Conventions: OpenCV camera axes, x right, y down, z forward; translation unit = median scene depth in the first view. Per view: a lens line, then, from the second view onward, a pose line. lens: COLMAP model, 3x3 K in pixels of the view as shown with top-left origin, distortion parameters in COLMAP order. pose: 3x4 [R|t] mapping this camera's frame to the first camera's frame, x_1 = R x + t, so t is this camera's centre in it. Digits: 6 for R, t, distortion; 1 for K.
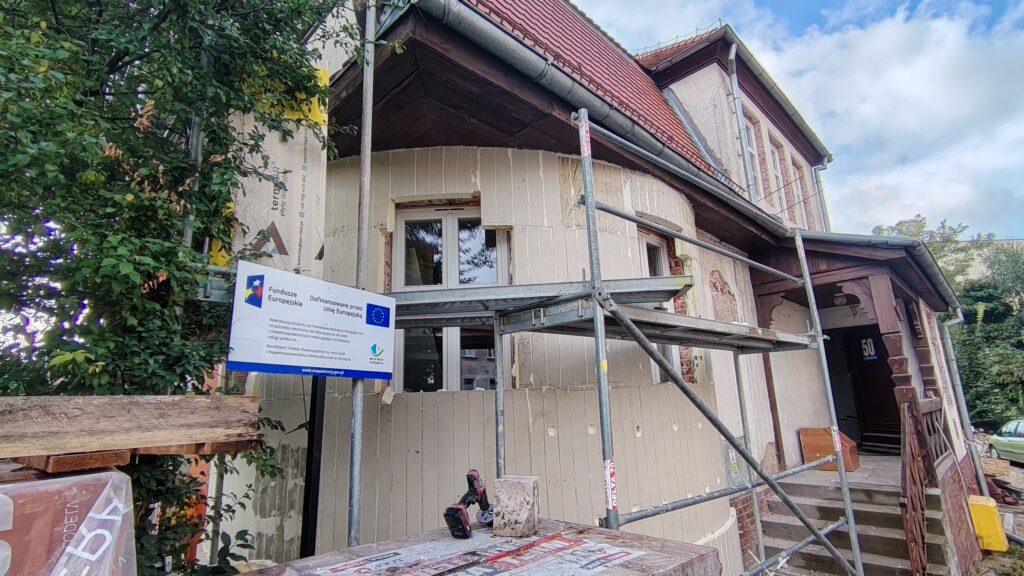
lens RADIAL K [[505.2, 0, 512.0], [0, 505.2, 288.0], [0, 0, 1]] dist [0.003570, 0.000627]
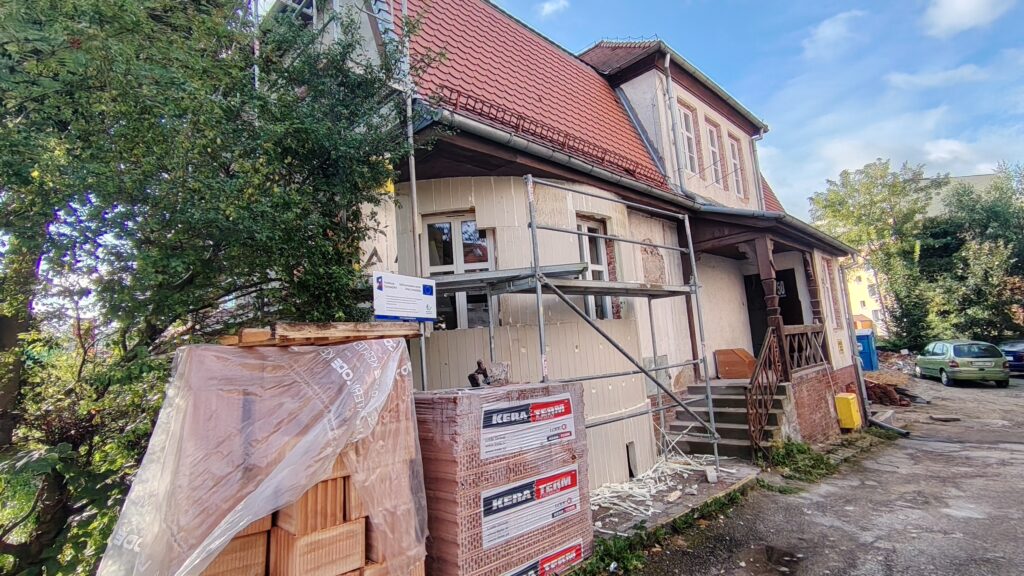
lens RADIAL K [[505.2, 0, 512.0], [0, 505.2, 288.0], [0, 0, 1]] dist [0.003570, 0.000627]
pose [[0.999086, -0.041898, 0.008450, 0.031293], [0.040855, 0.994231, 0.099172, -0.087911], [-0.012557, -0.098736, 0.995034, -0.628963]]
